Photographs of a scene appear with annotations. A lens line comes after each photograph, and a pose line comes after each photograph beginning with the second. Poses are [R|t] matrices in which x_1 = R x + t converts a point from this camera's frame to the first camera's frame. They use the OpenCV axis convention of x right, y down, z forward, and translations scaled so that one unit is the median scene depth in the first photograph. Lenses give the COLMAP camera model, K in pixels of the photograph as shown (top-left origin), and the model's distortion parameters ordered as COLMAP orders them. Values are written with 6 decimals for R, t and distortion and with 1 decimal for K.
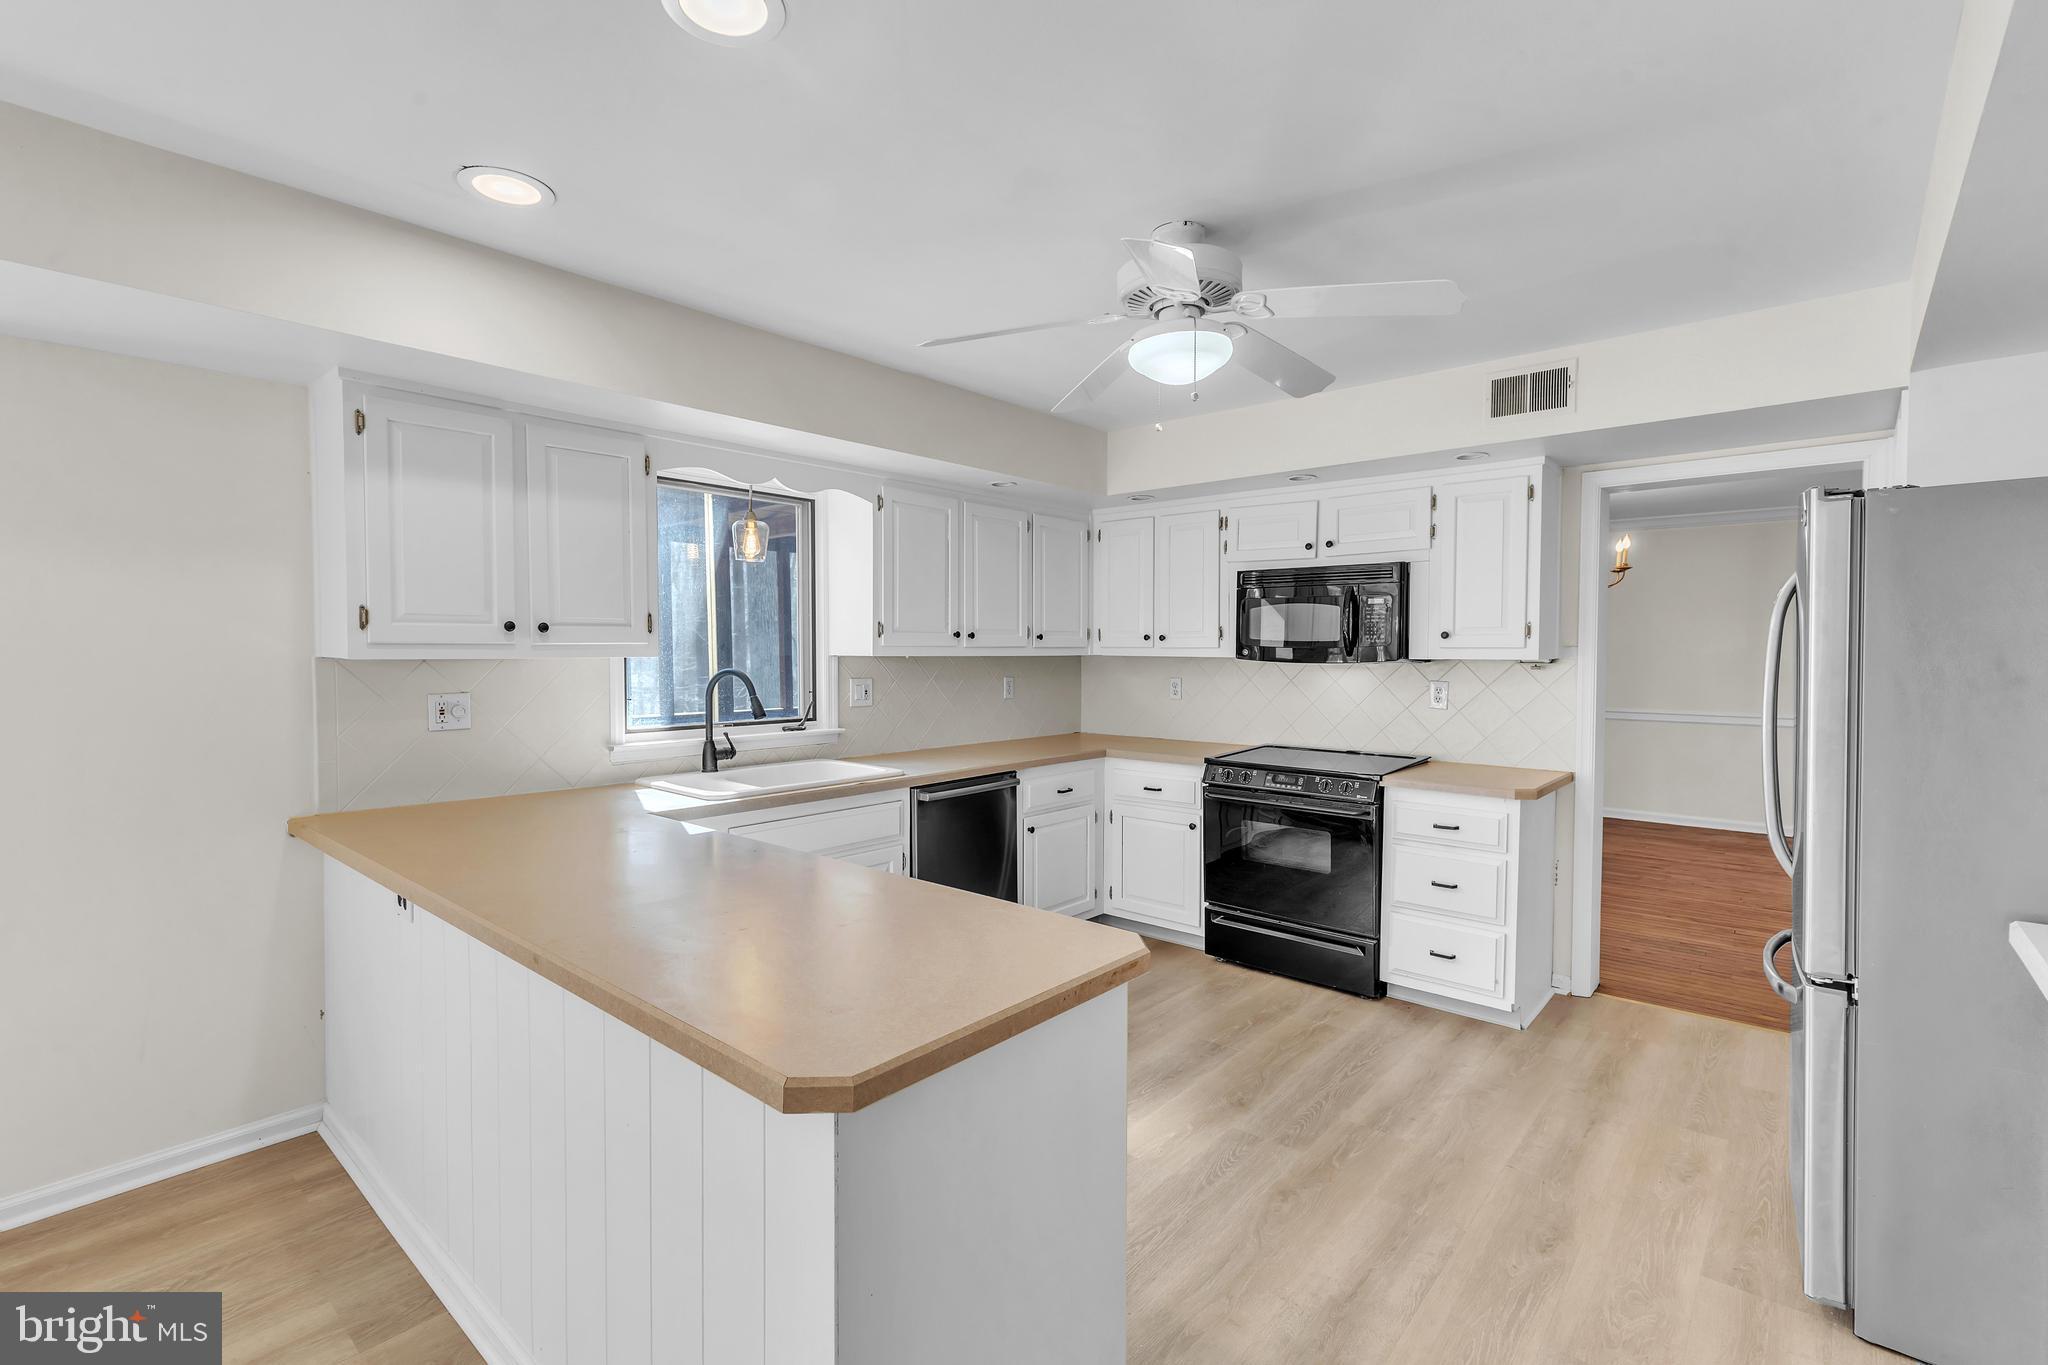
lens RADIAL K [[922.3, 0, 1025.0], [0, 922.3, 676.4], [0, 0, 1]] dist [0.007072, 0.000032]
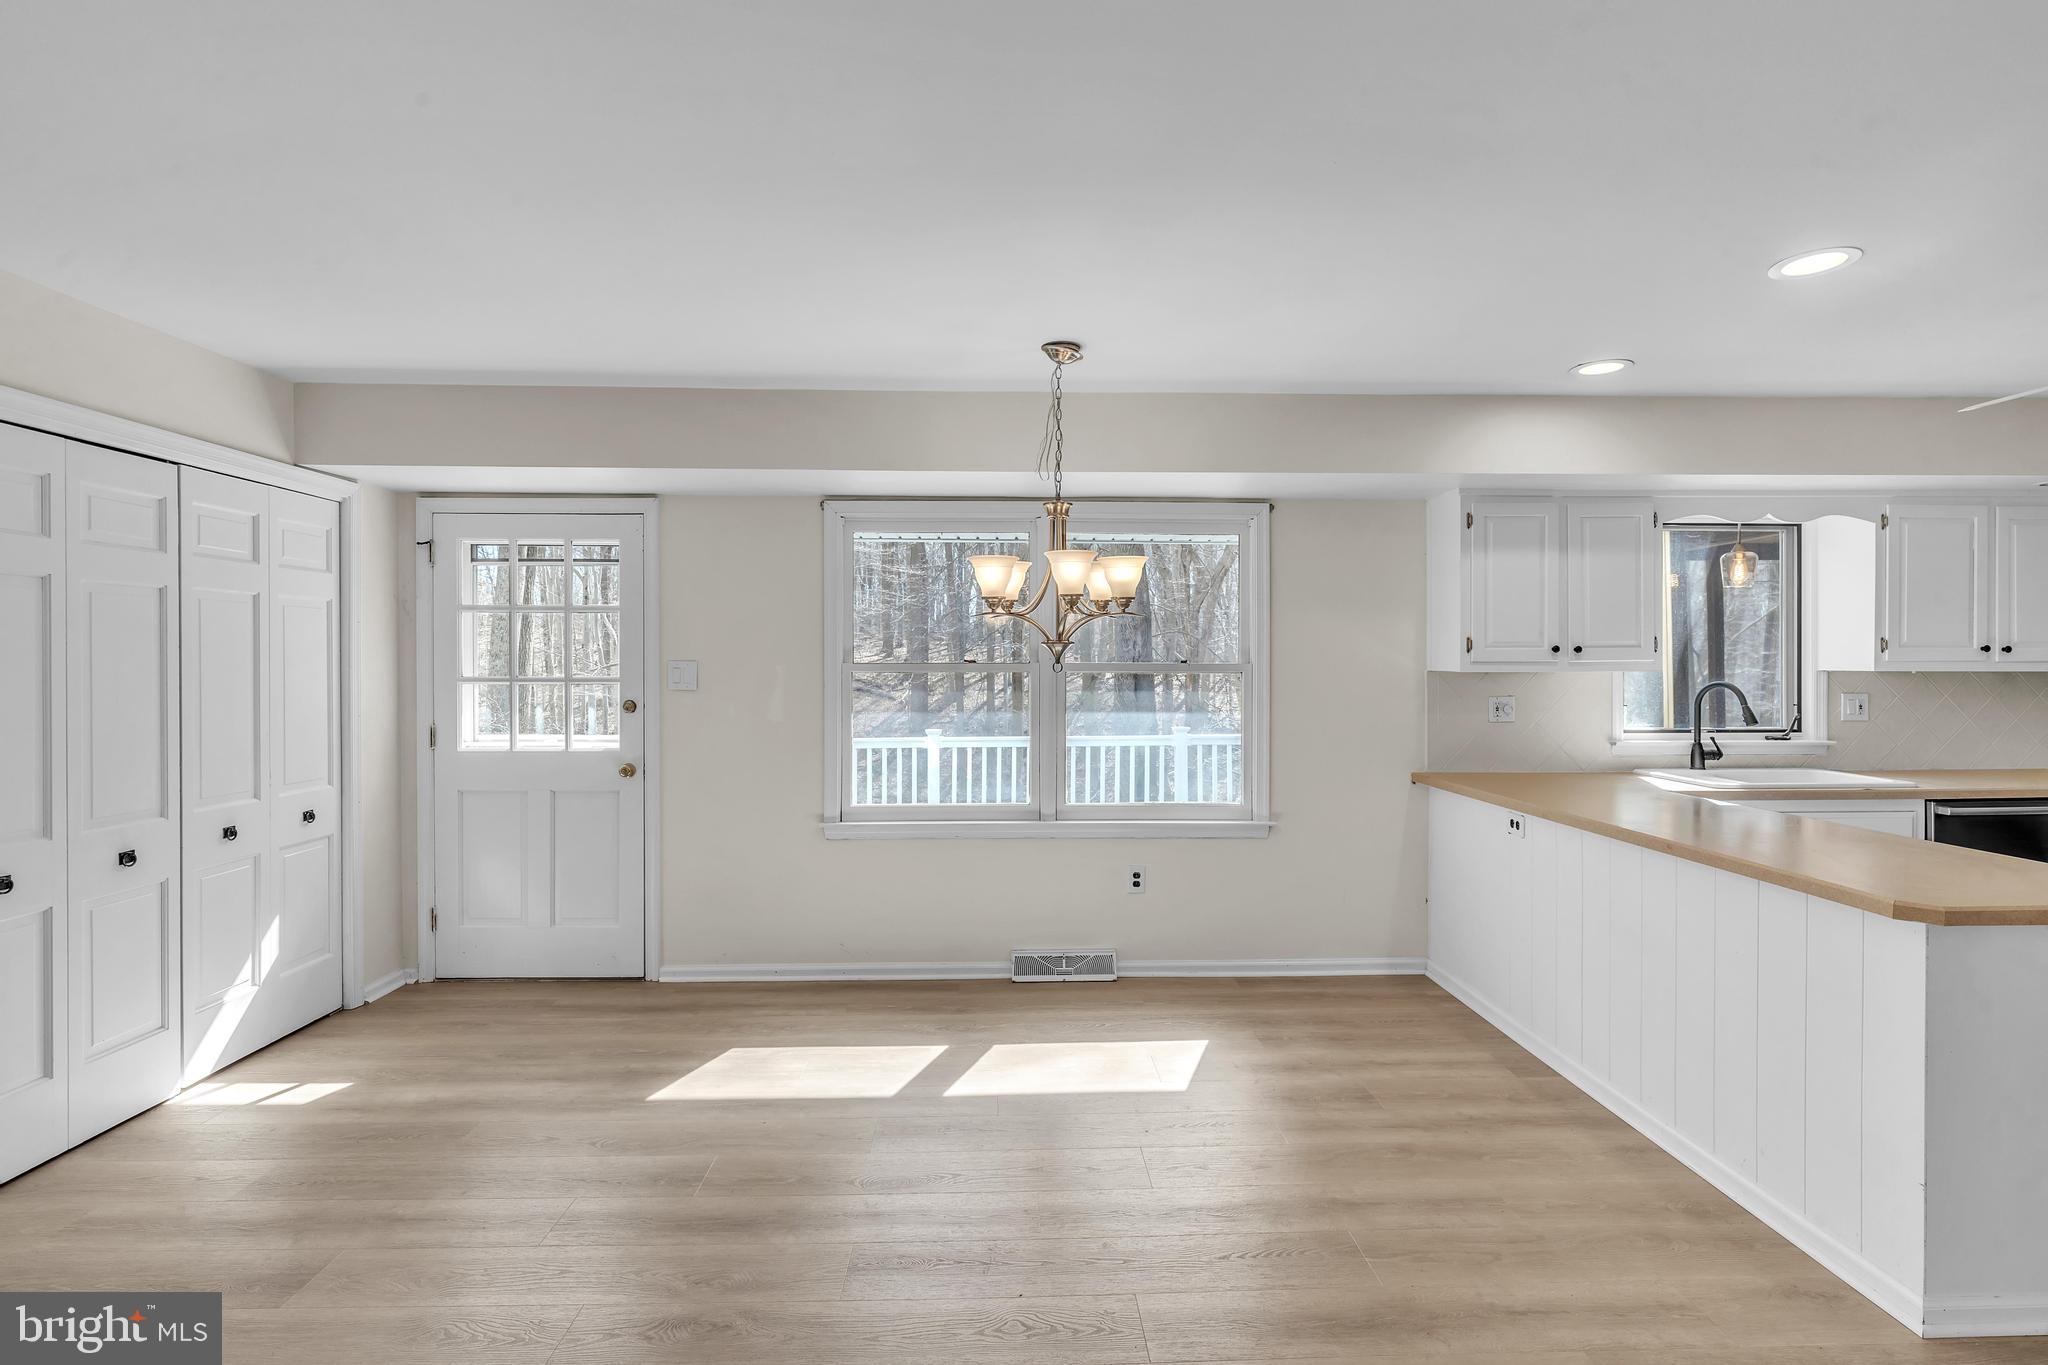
lens RADIAL K [[990.0, 0, 1025.8], [0, 990.0, 672.9], [0, 0, 1]] dist [-0.005284, 0.000124]
pose [[0.678307, 0.002478, -0.734774, 0.001305], [-0.019018, 0.999719, -0.014185, 0.014537], [0.734532, 0.023596, 0.678163, -0.469774]]
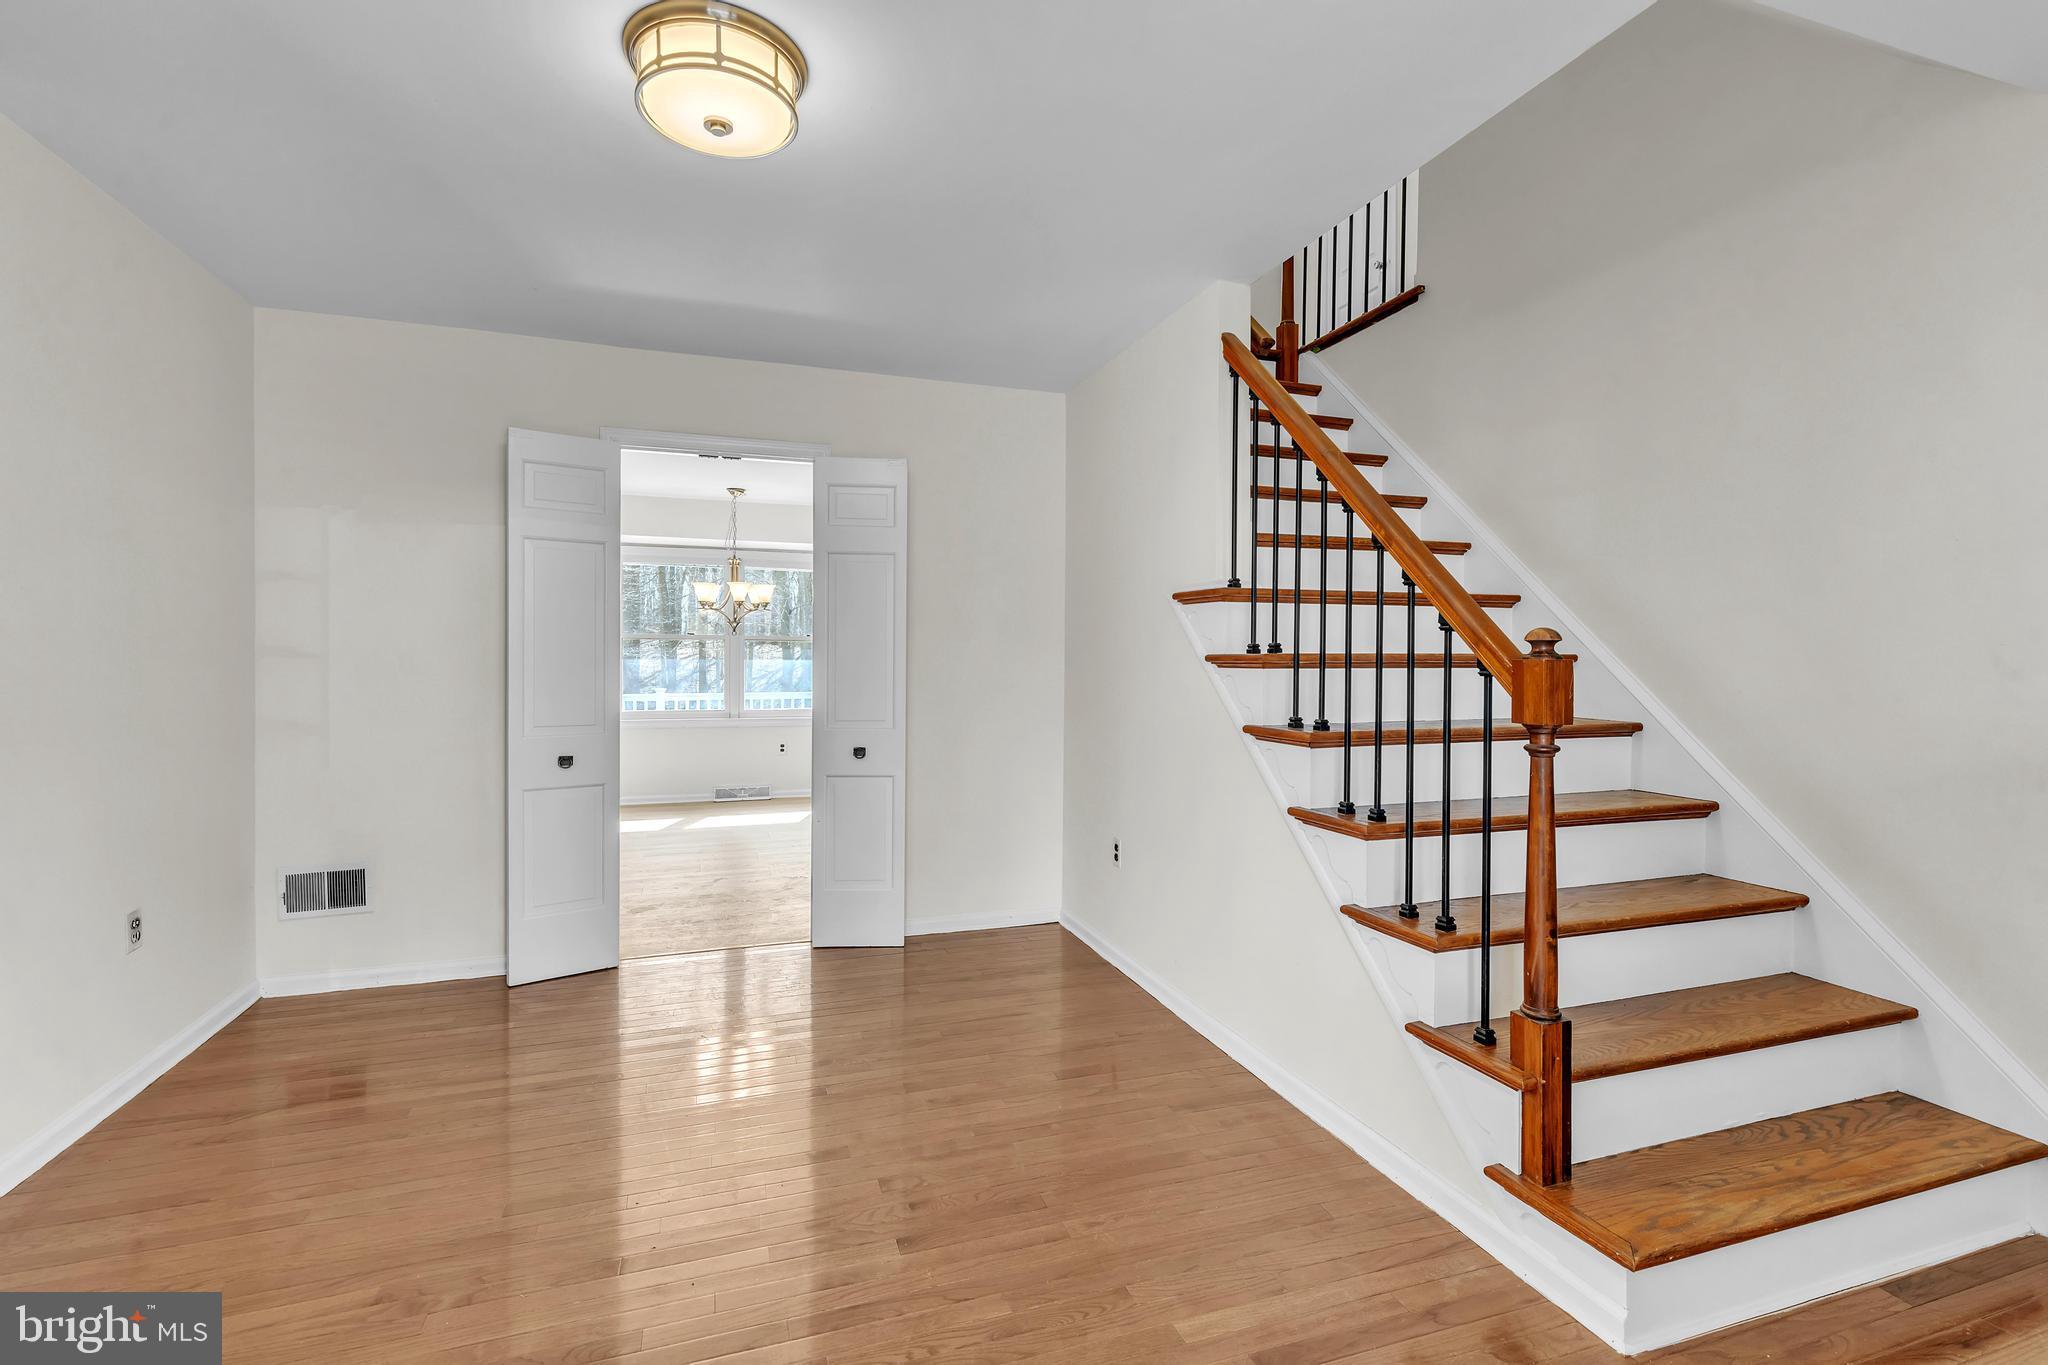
lens RADIAL K [[935.1, 0, 1023.5], [0, 935.1, 673.5], [0, 0, 1]] dist [0.010642, 0.000068]
pose [[0.867017, 0.003402, -0.498267, 0.811057], [-0.010824, 0.999869, -0.012008, 0.093609], [0.498161, 0.015804, 0.866940, -1.188706]]
